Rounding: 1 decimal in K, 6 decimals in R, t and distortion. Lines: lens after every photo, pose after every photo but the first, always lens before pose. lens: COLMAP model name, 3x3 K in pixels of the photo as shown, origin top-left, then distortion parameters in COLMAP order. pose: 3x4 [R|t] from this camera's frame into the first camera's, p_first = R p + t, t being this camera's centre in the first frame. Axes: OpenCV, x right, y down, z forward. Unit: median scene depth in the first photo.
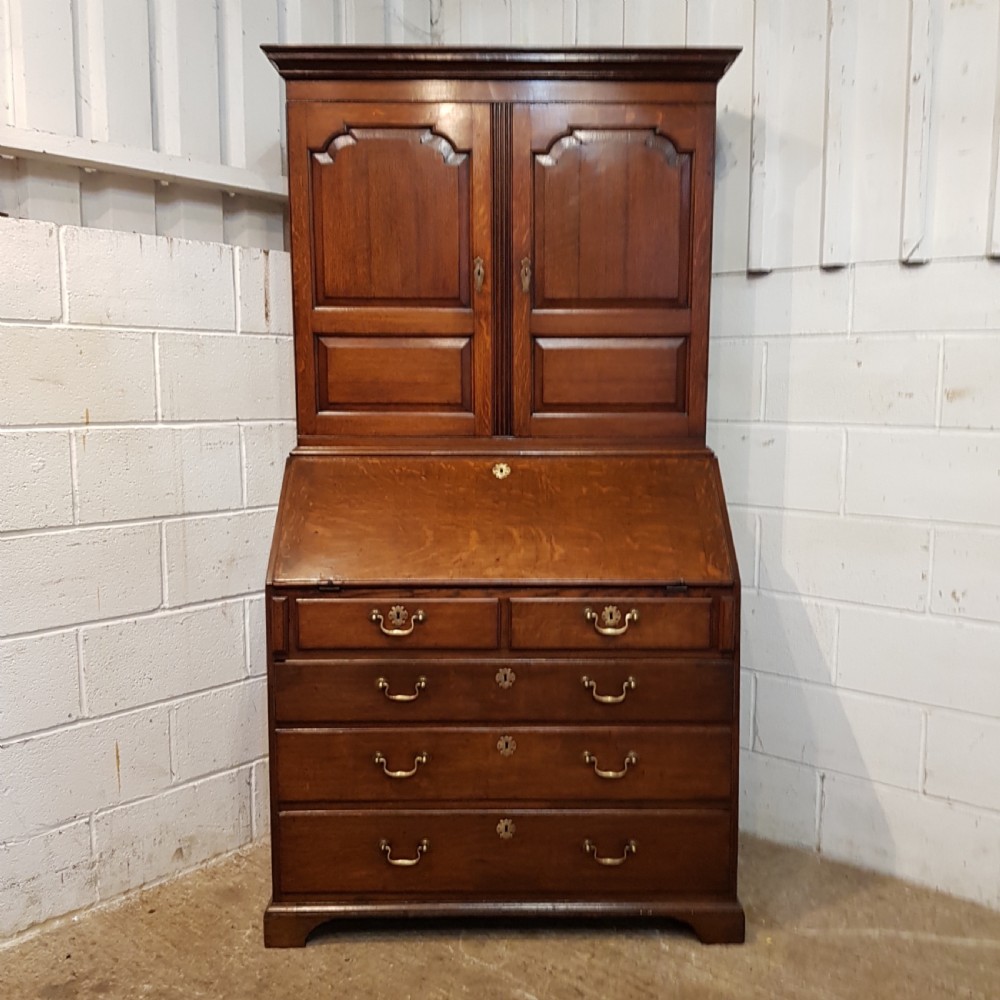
lens RADIAL K [[1048.6, 0, 505.7], [0, 1048.6, 508.8], [0, 0, 1]] dist [0.030752, 0.000000]
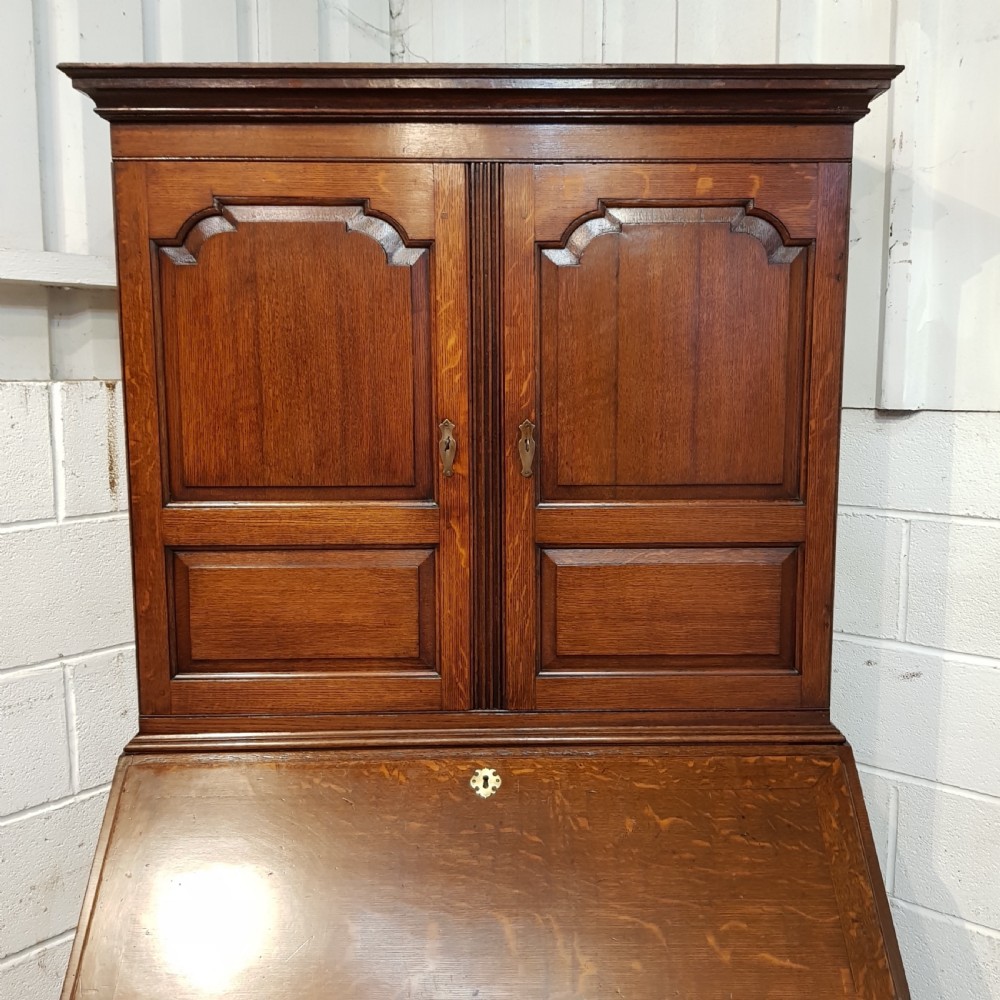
lens RADIAL K [[1048.6, 0, 522.5], [0, 1048.6, 464.7], [0, 0, 1]] dist [0.030752, 0.000000]
pose [[0.999960, -0.002093, 0.008692, 0.011956], [0.002252, 0.999831, -0.018252, -0.205478], [-0.008652, 0.018271, 0.999796, 0.416551]]
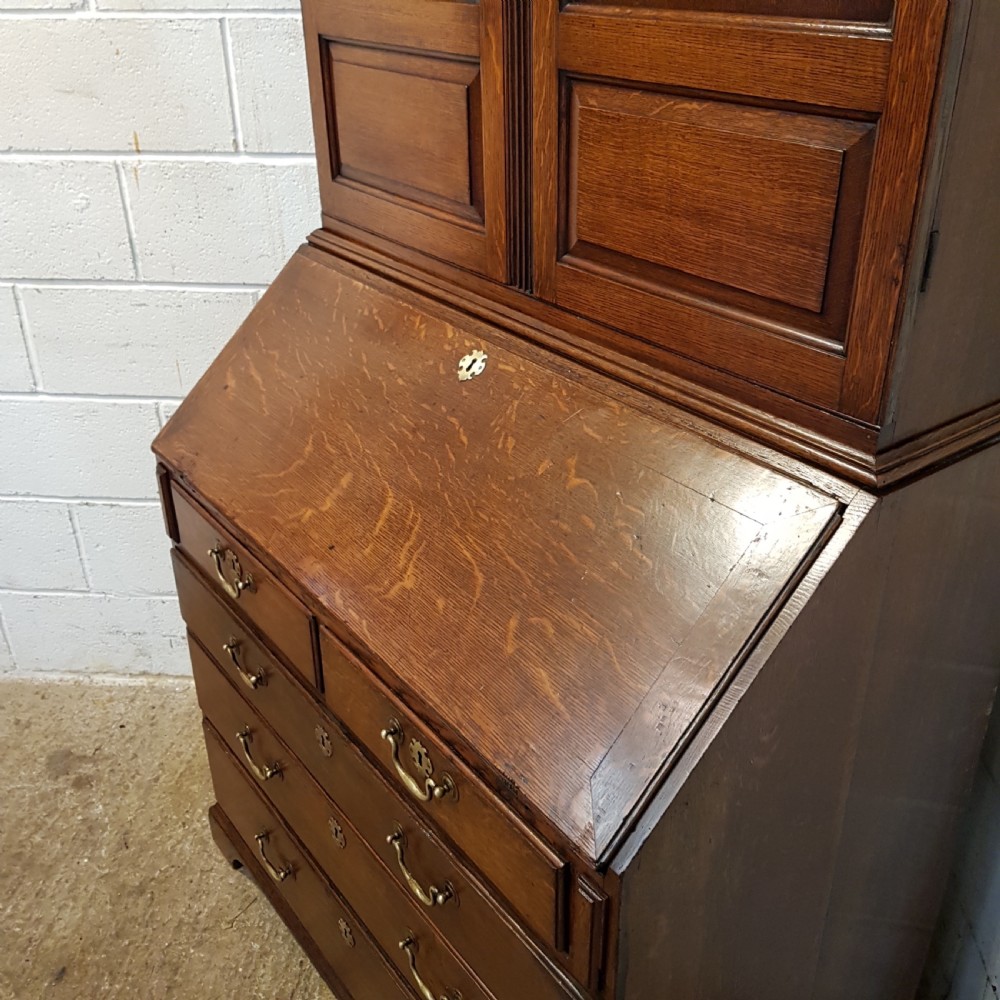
lens RADIAL K [[1048.6, 0, 509.1], [0, 1048.6, 492.3], [0, 0, 1]] dist [0.030752, 0.000000]
pose [[0.583805, 0.377170, -0.718967, 0.389133], [-0.087164, 0.909543, 0.406368, -0.186860], [0.807201, -0.174572, 0.563872, 0.734985]]
